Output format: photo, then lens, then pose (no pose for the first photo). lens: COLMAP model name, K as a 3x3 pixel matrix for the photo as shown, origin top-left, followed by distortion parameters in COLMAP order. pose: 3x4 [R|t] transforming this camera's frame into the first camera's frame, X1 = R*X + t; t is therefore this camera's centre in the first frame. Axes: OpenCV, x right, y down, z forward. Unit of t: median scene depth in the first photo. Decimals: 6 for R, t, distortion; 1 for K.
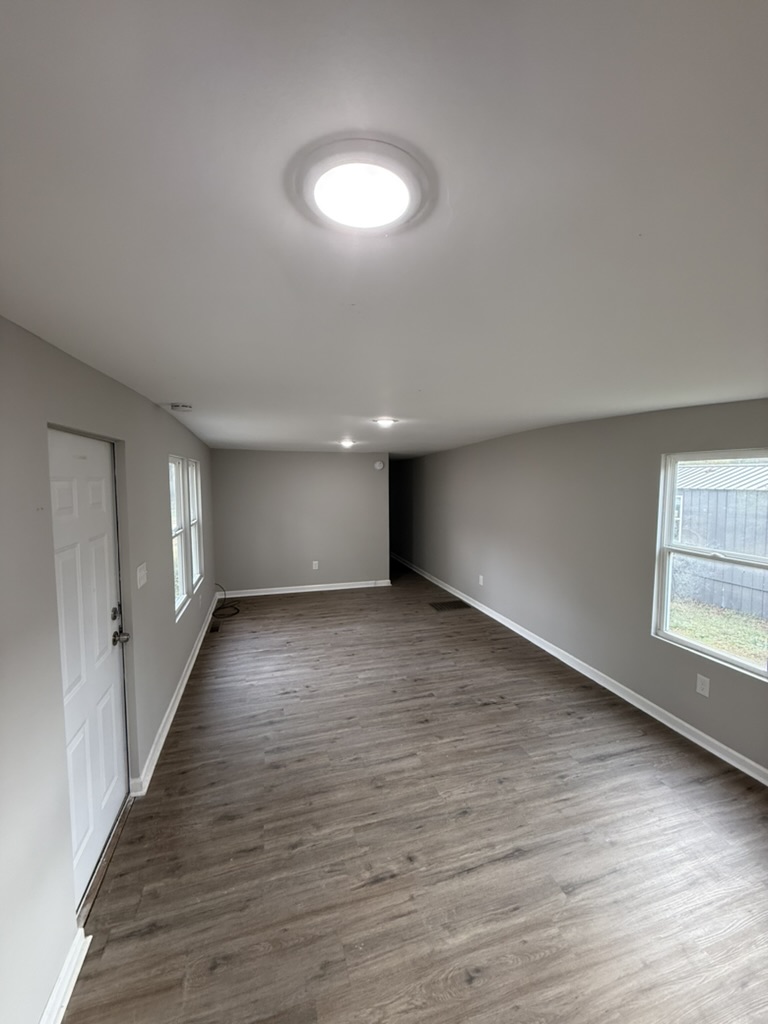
lens RADIAL K [[415.9, 0, 378.6], [0, 415.9, 511.4], [0, 0, 1]] dist [0.002179, -0.000014]
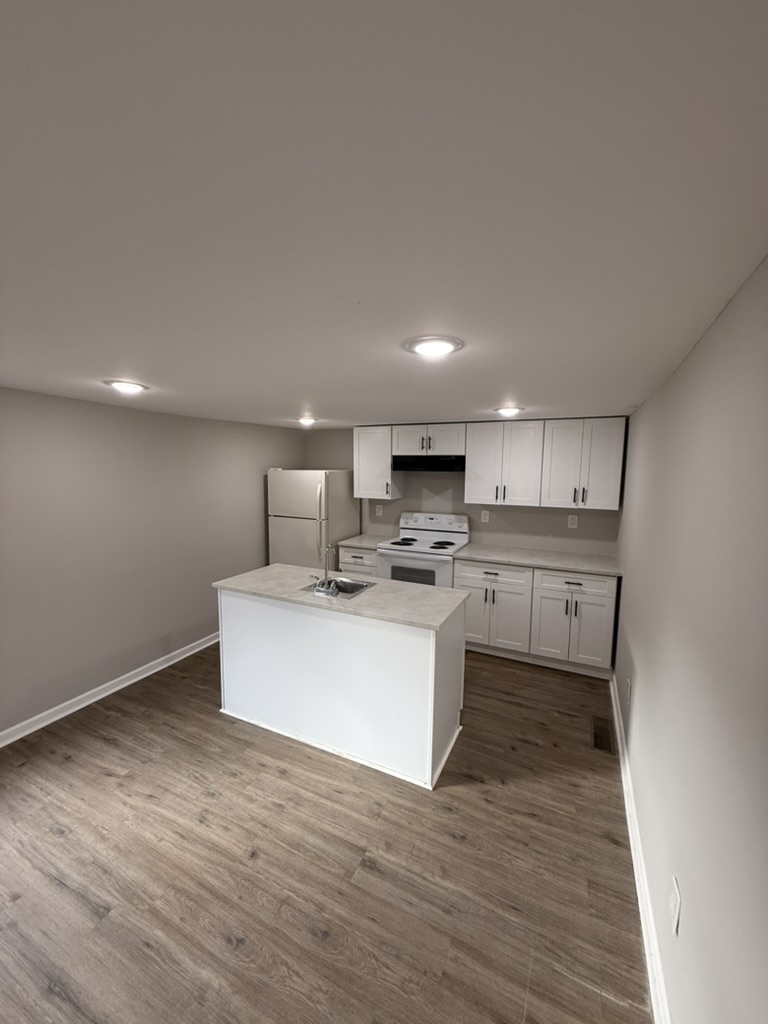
lens RADIAL K [[415.9, 0, 380.2], [0, 415.9, 505.2], [0, 0, 1]] dist [0.002179, -0.000014]
pose [[-0.749070, -0.081476, 0.657462, -0.576254], [0.042014, 0.984569, 0.169881, -0.112221], [-0.661158, 0.154876, -0.734087, 1.219388]]
